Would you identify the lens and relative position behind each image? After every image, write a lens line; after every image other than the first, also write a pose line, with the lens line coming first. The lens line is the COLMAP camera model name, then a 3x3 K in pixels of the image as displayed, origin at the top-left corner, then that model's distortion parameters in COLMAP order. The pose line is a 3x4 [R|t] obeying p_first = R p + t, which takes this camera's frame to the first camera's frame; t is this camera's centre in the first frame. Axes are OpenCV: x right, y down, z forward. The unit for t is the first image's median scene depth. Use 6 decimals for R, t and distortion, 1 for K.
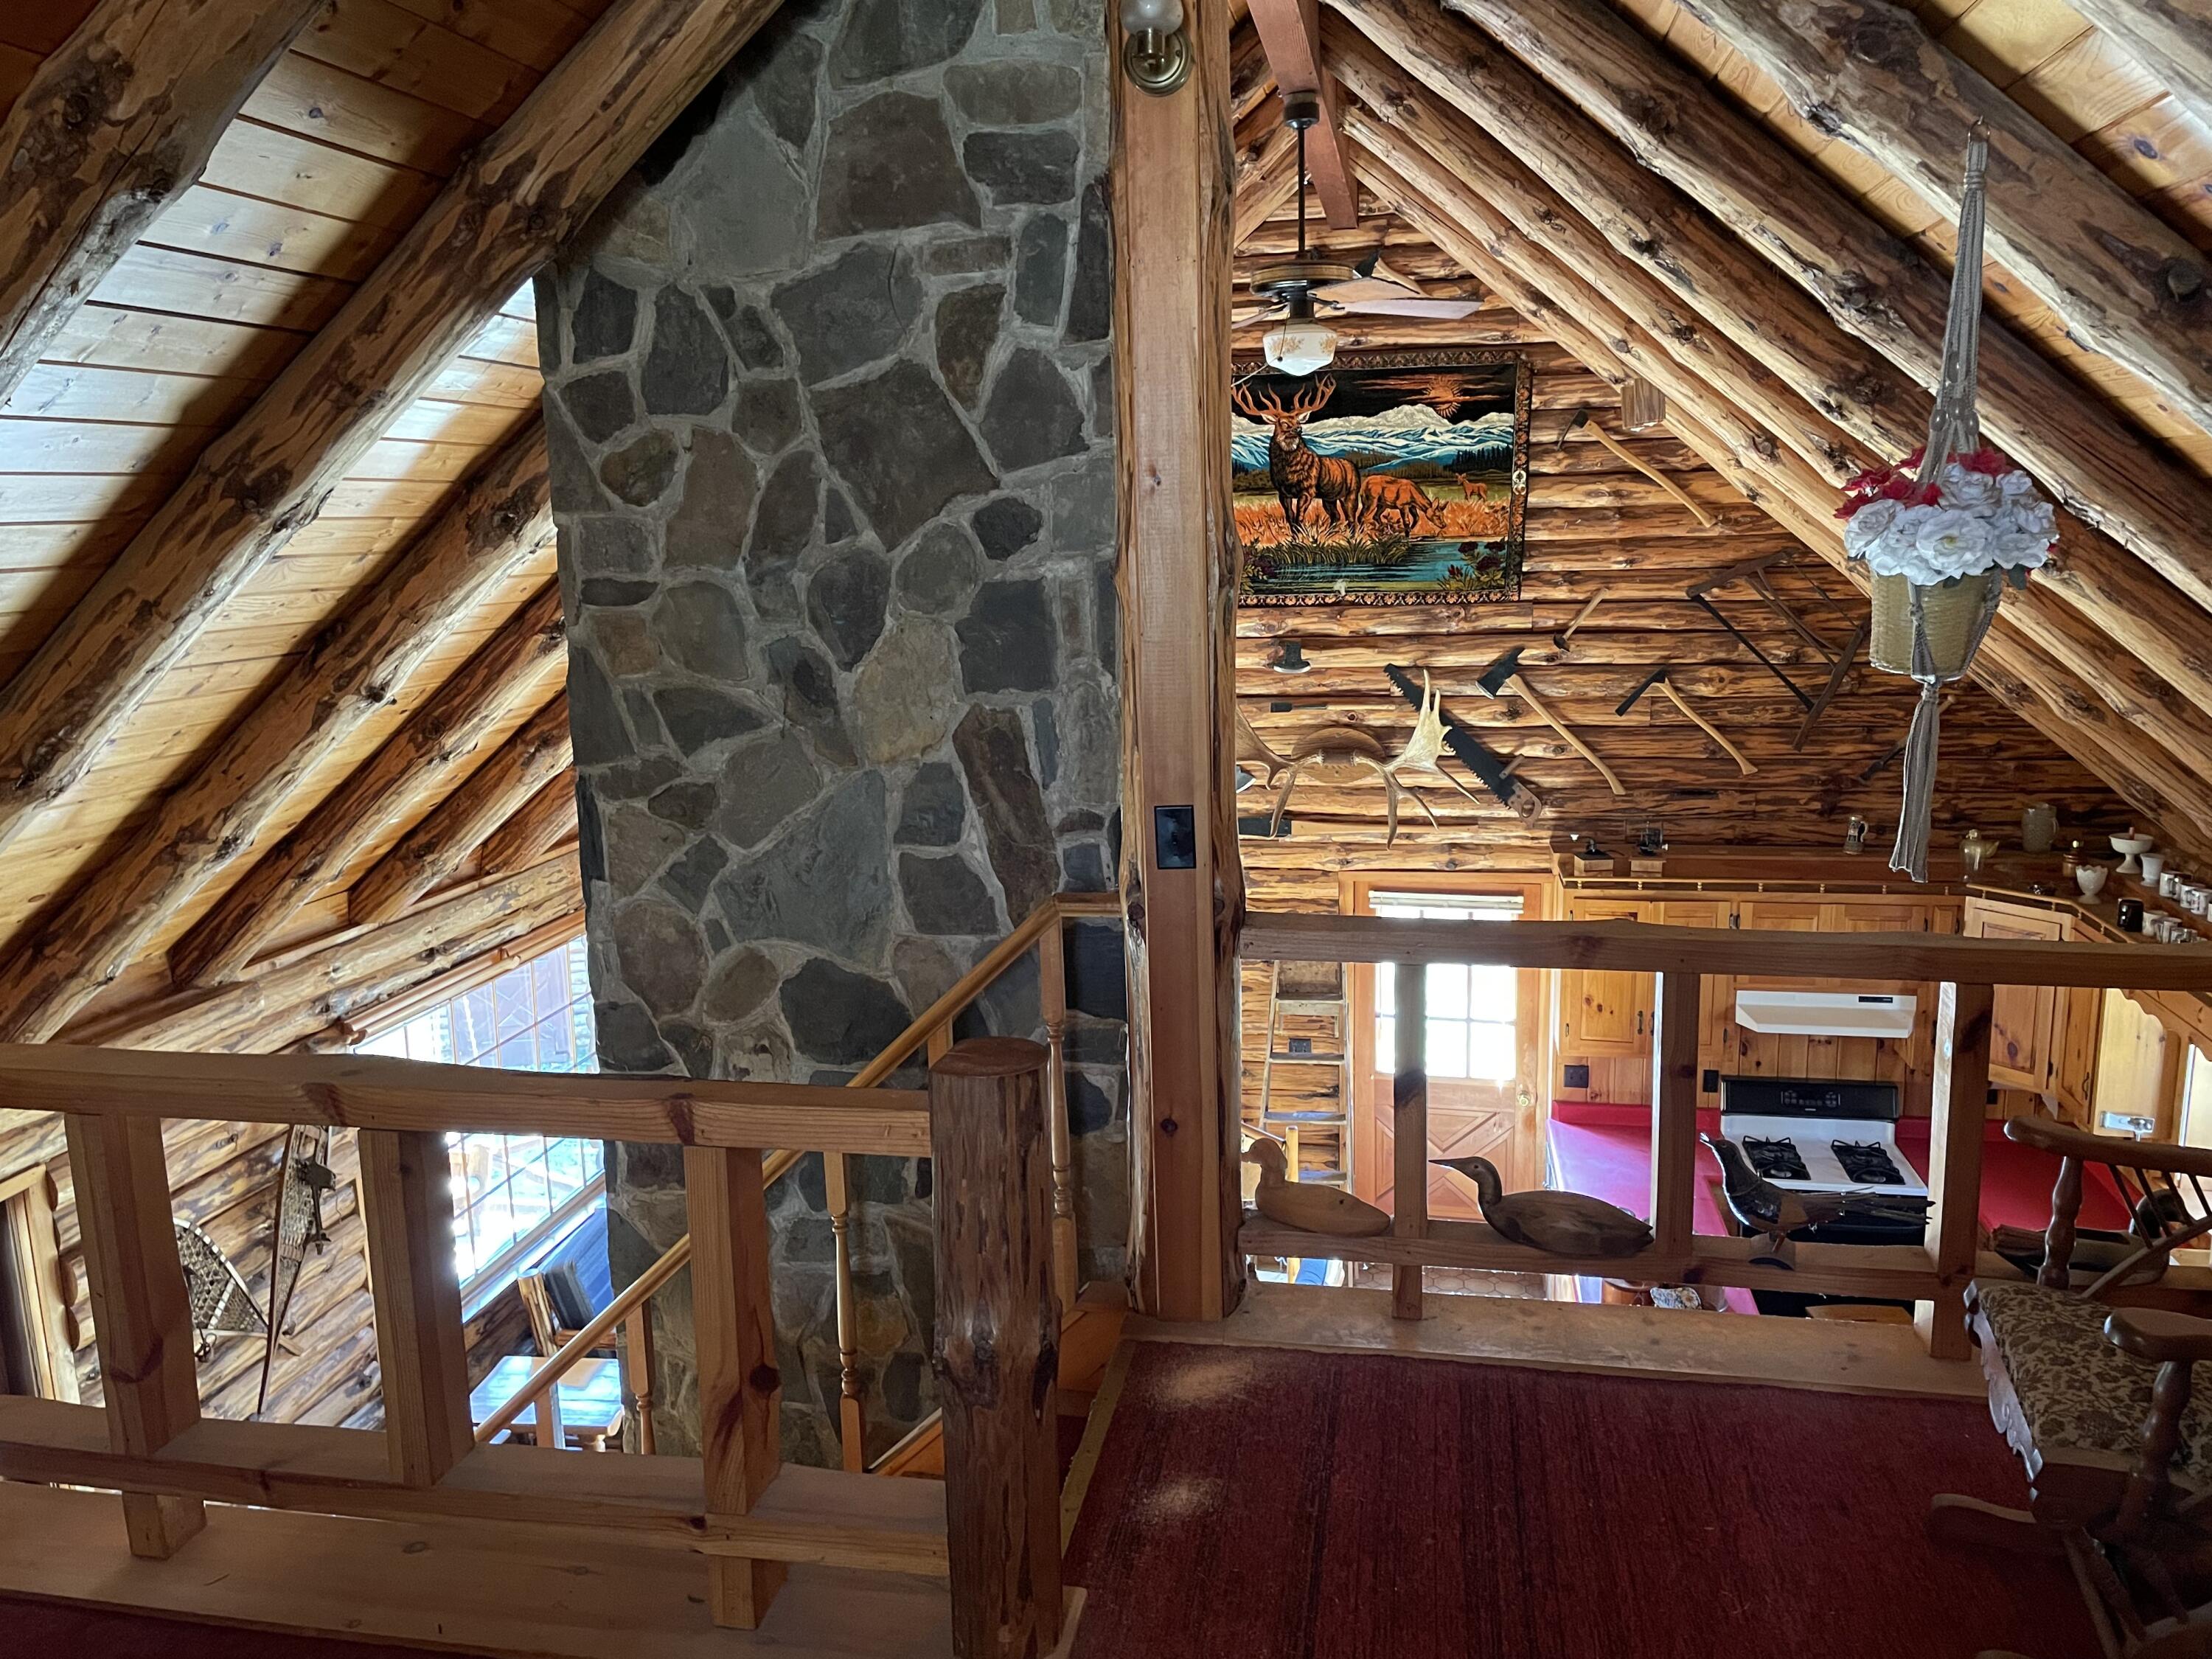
lens RADIAL K [[1657.6, 0, 1117.7], [0, 1657.6, 828.3], [0, 0, 1]] dist [0.101788, -0.134665]
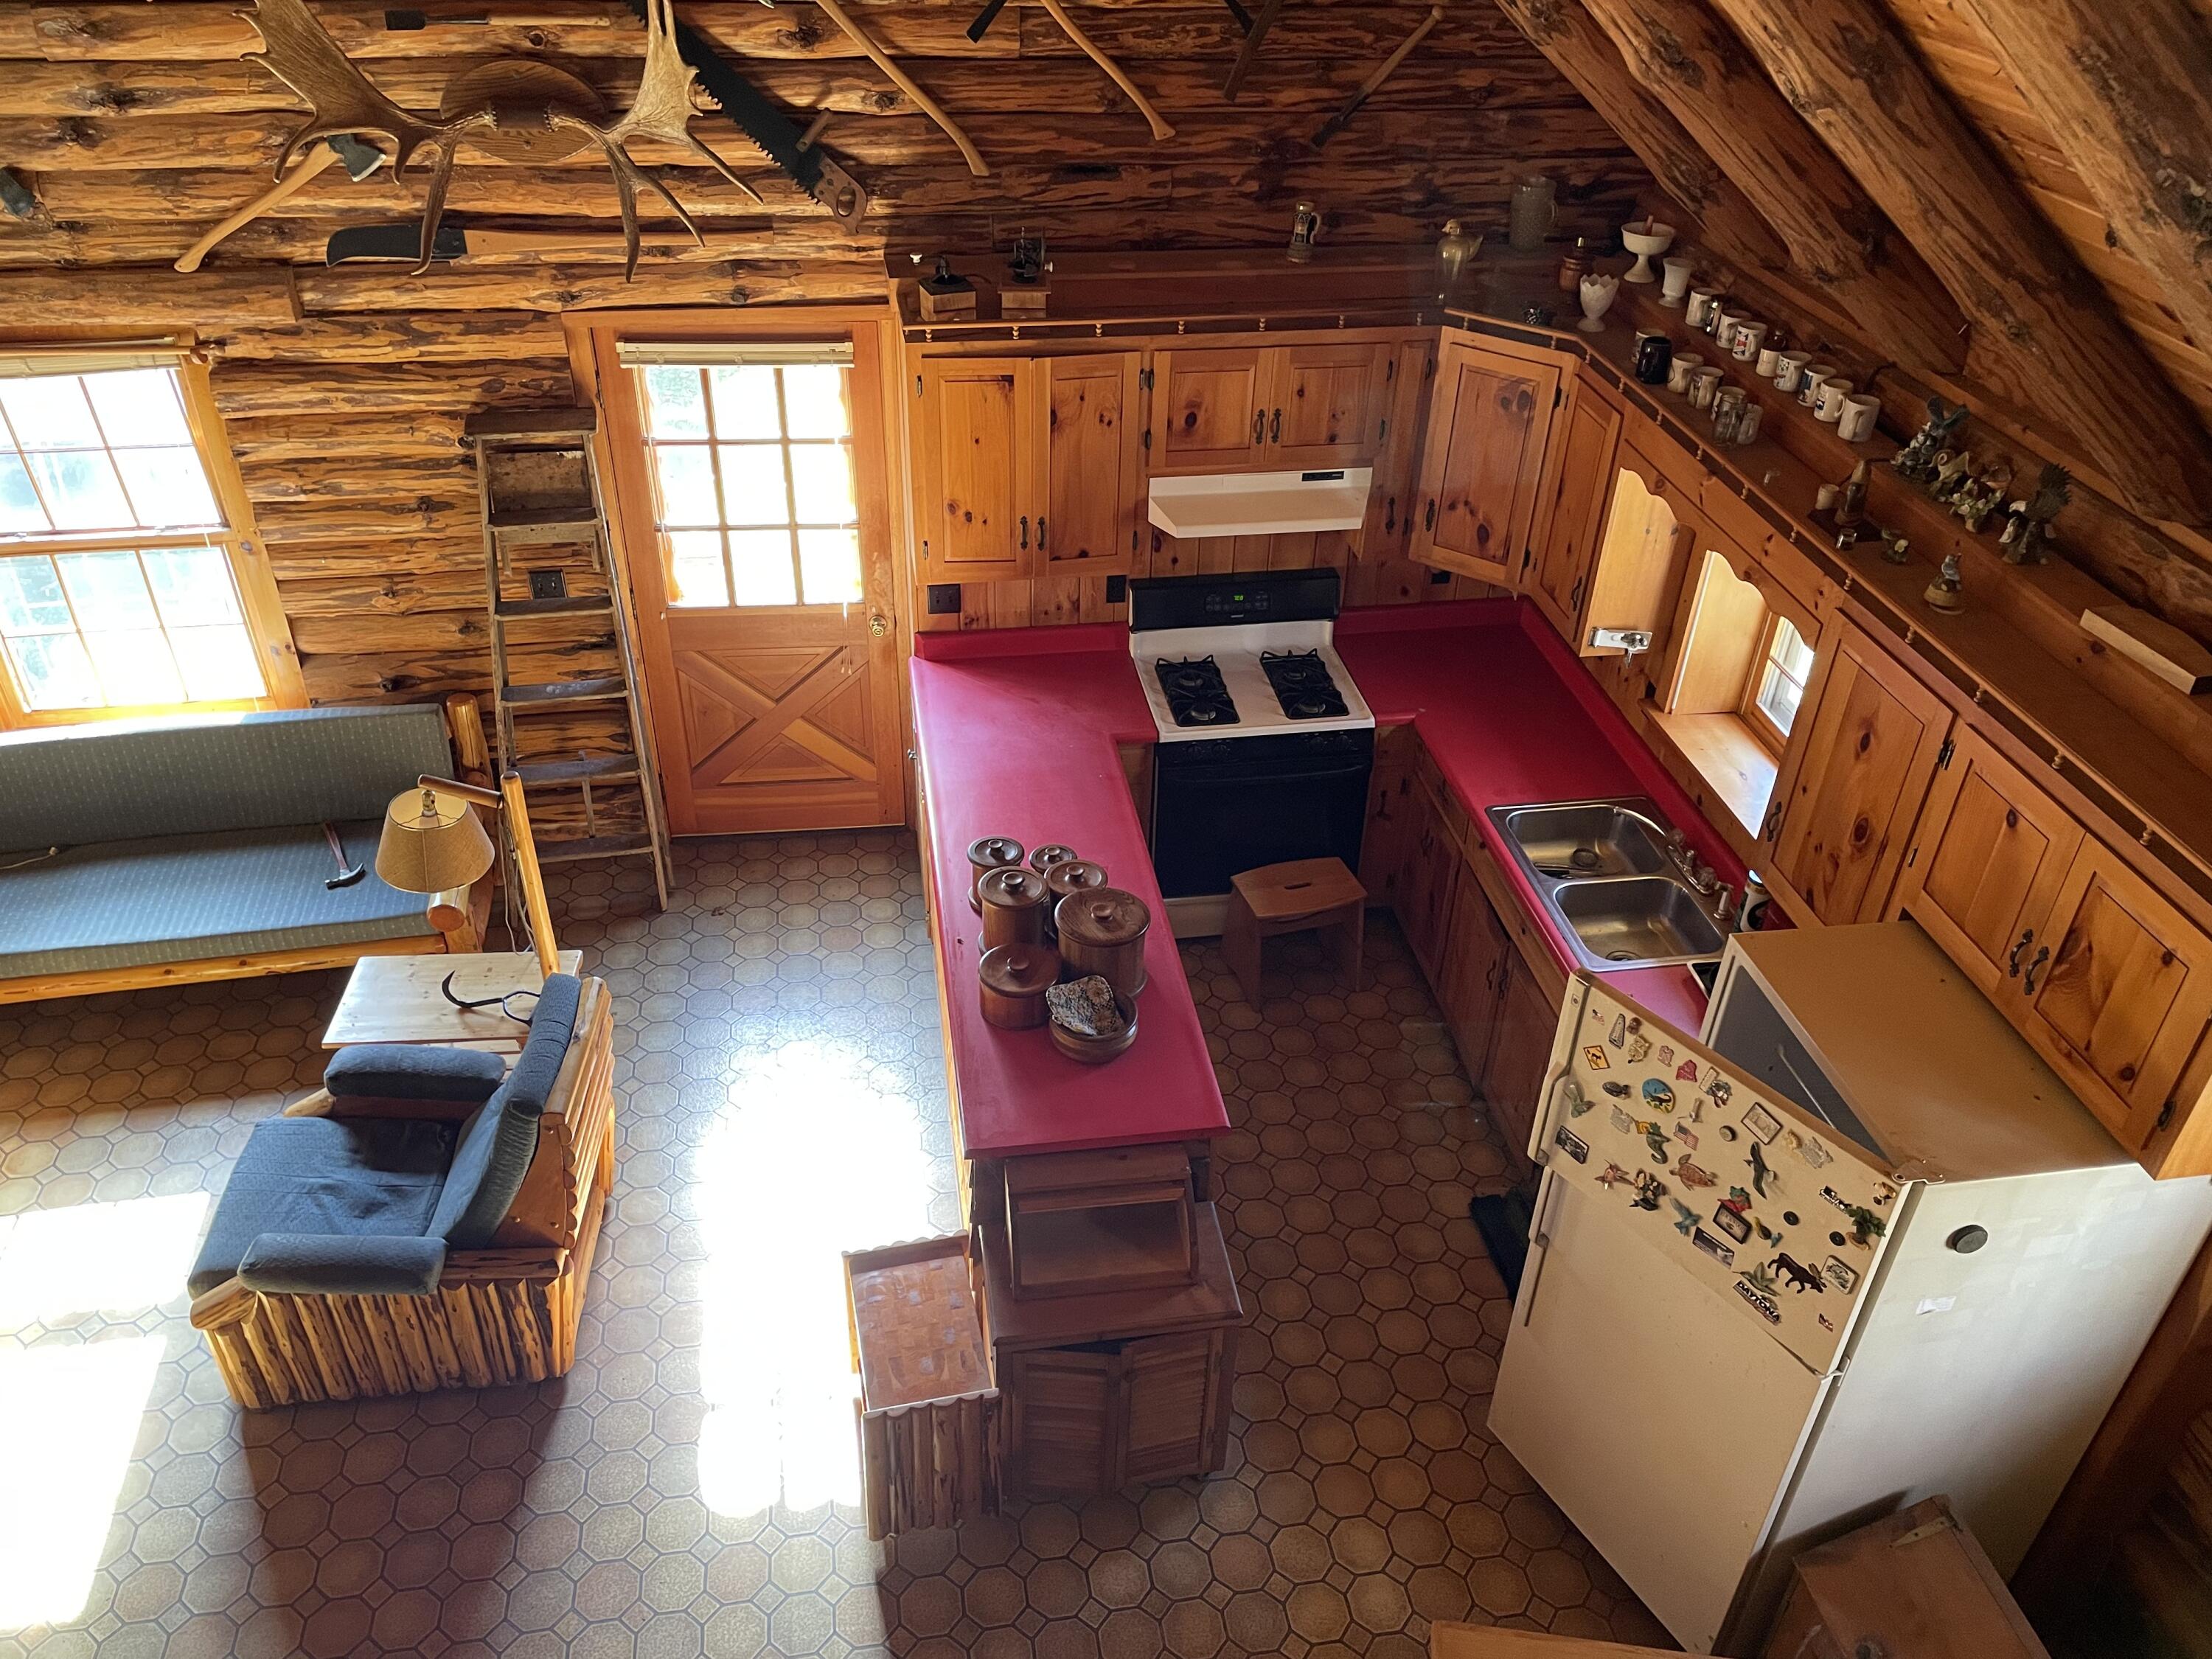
lens RADIAL K [[1657.6, 0, 1117.7], [0, 1657.6, 828.3], [0, 0, 1]] dist [0.101788, -0.134665]
pose [[0.938983, -0.152863, 0.308129, 0.111138], [0.017028, 0.915381, 0.402229, -0.050190], [-0.343542, -0.372439, 0.862130, 0.326585]]
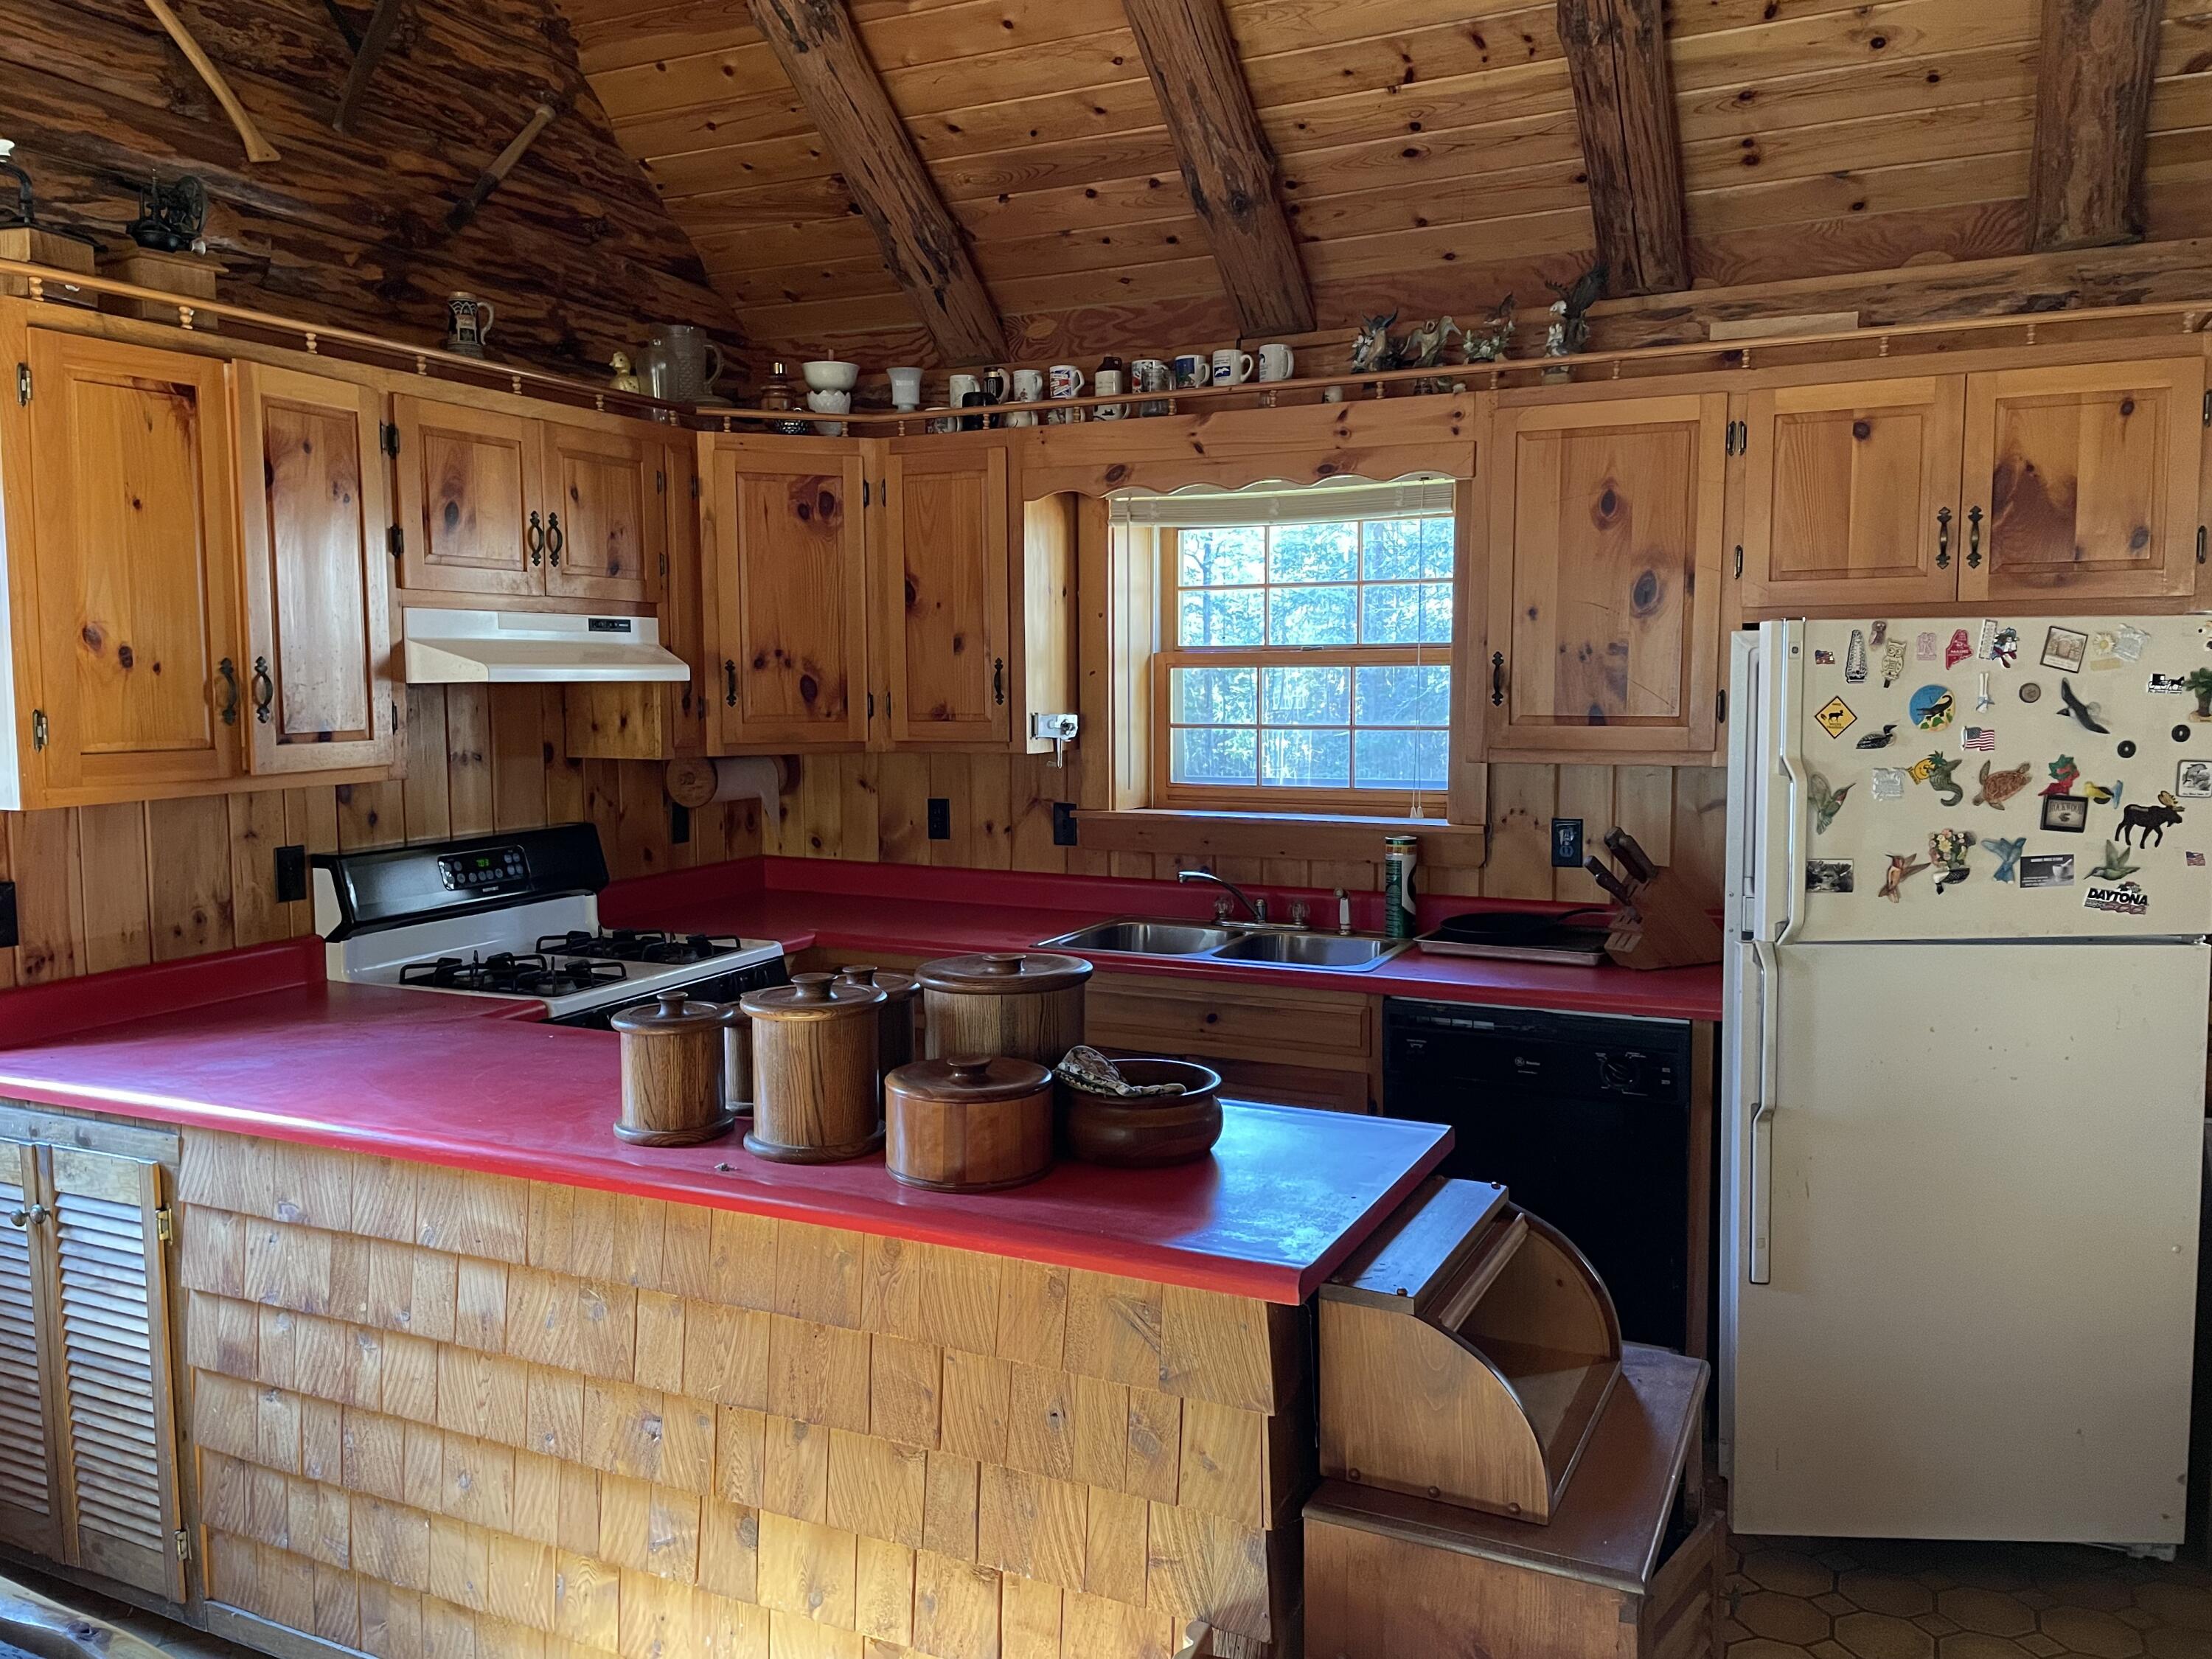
lens RADIAL K [[1657.6, 0, 1117.7], [0, 1657.6, 828.3], [0, 0, 1]] dist [0.101788, -0.134665]
pose [[0.258398, -0.073888, 0.963209, -0.010150], [0.185900, 0.982238, 0.025477, 0.171026], [-0.947983, 0.172477, 0.267544, 0.691189]]
